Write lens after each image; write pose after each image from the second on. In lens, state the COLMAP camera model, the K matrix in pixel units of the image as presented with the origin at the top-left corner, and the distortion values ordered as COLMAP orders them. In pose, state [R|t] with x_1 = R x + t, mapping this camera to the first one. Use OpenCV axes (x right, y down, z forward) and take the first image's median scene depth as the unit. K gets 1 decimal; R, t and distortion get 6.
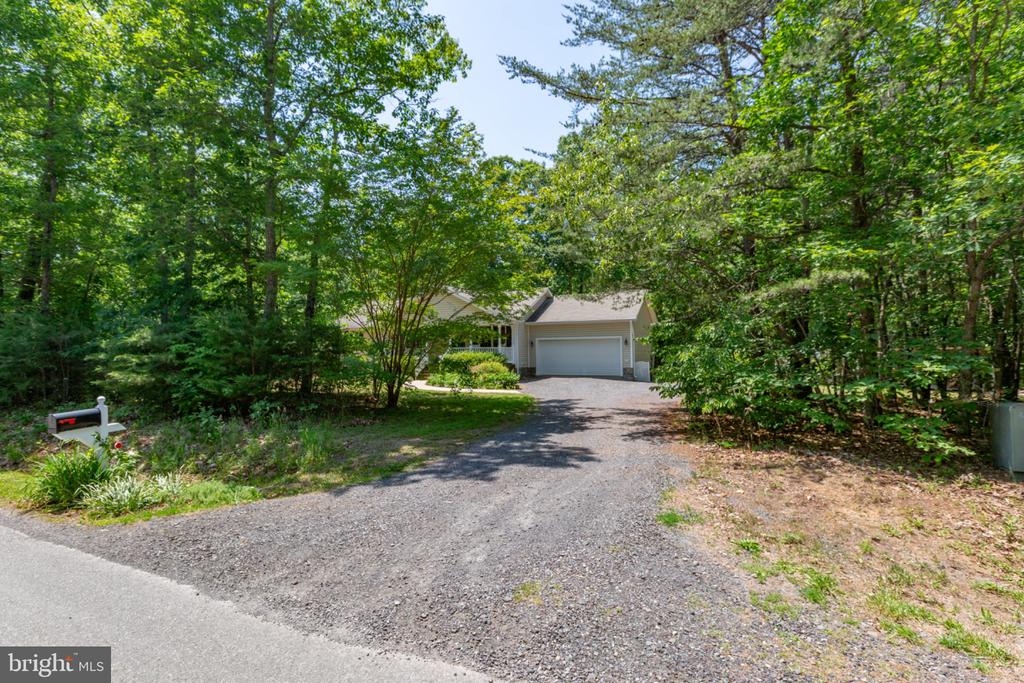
lens RADIAL K [[482.0, 0, 505.4], [0, 482.0, 343.9], [0, 0, 1]] dist [-0.003342, -0.001759]
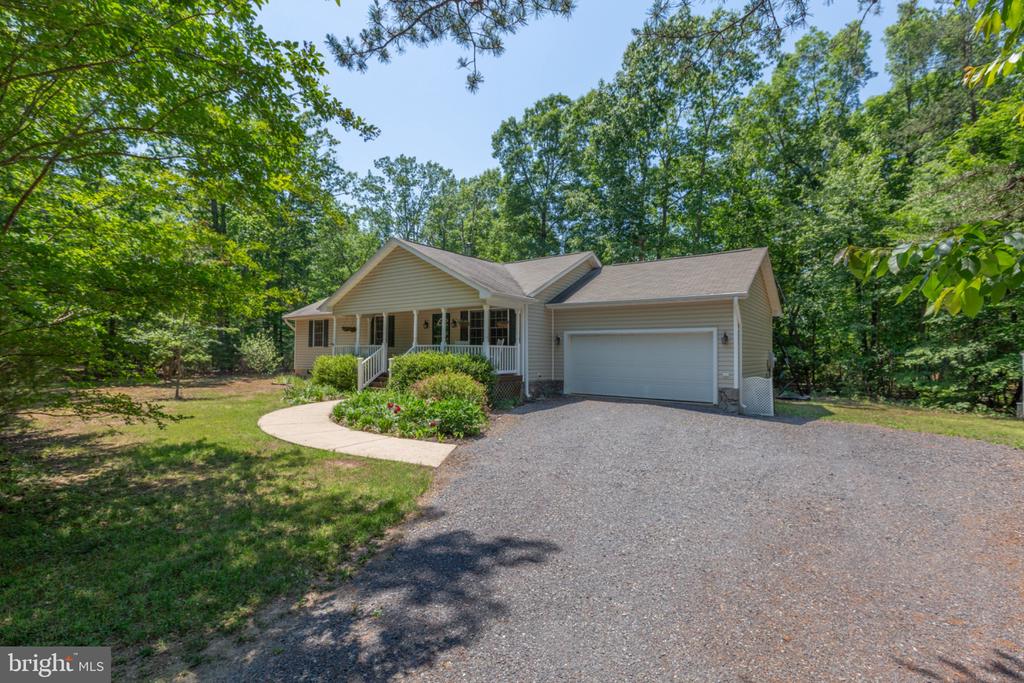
lens RADIAL K [[465.0, 0, 517.8], [0, 465.0, 337.4], [0, 0, 1]] dist [0.002457, -0.001366]
pose [[0.985143, 0.014606, -0.171114, 0.111720], [-0.017117, 0.999766, -0.013208, 0.003896], [0.170881, 0.015940, 0.985163, 0.451041]]
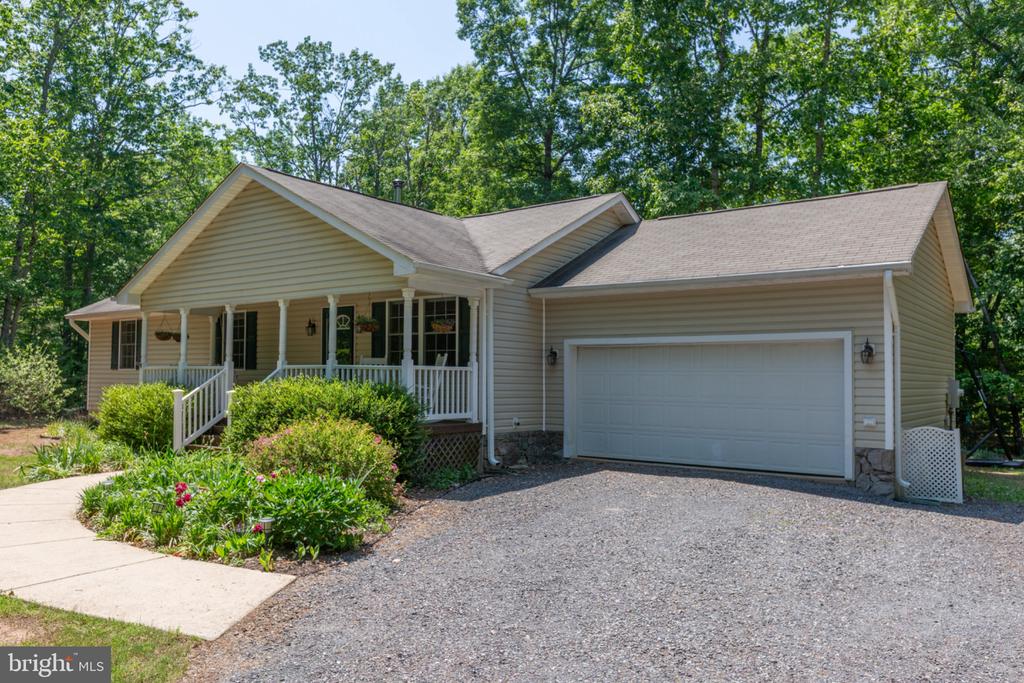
lens RADIAL K [[787.9, 0, 511.1], [0, 787.9, 348.9], [0, 0, 1]] dist [0.021103, -0.031887]
pose [[0.984503, 0.013230, -0.174868, 0.127479], [-0.016923, 0.999664, -0.019643, 0.004706], [0.174549, 0.022297, 0.984396, 0.514338]]
